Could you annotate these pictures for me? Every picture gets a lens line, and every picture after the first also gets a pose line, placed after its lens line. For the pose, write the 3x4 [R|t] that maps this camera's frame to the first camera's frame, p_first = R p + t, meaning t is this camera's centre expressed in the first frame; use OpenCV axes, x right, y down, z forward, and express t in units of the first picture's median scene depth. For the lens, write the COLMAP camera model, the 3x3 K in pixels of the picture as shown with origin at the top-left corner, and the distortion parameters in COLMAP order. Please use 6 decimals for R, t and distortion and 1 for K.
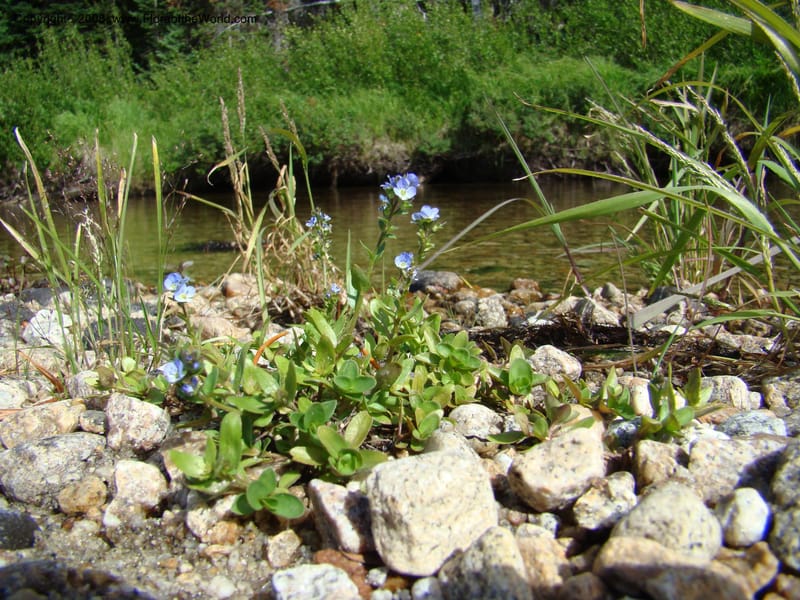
lens RADIAL K [[715.2, 0, 392.7], [0, 715.2, 299.6], [0, 0, 1]] dist [-0.208226, 0.133689]
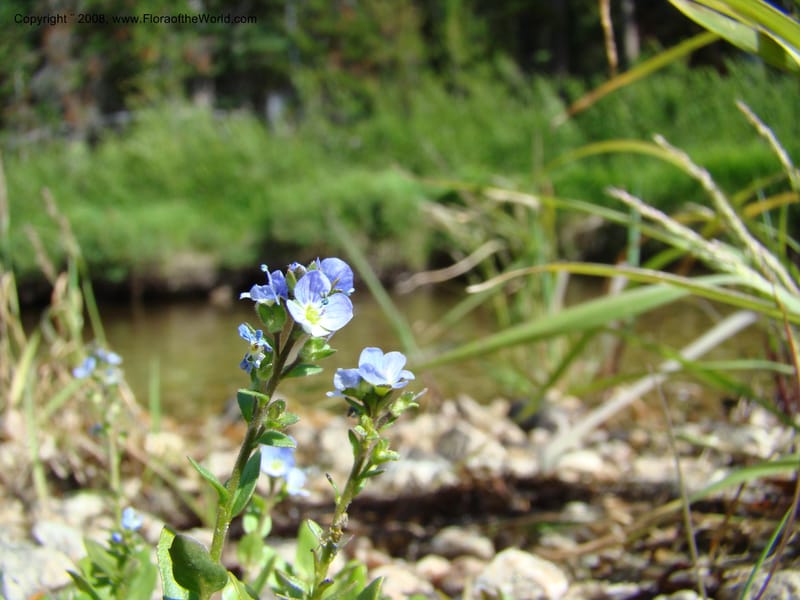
lens RADIAL K [[718.3, 0, 400.0], [0, 718.3, 300.0], [0, 0, 1]] dist [-0.207930, 0.125340]
pose [[0.960263, -0.031923, 0.277263, -0.024458], [0.074262, 0.986850, -0.143573, -0.064193], [-0.269034, 0.158458, 0.950006, 0.406853]]
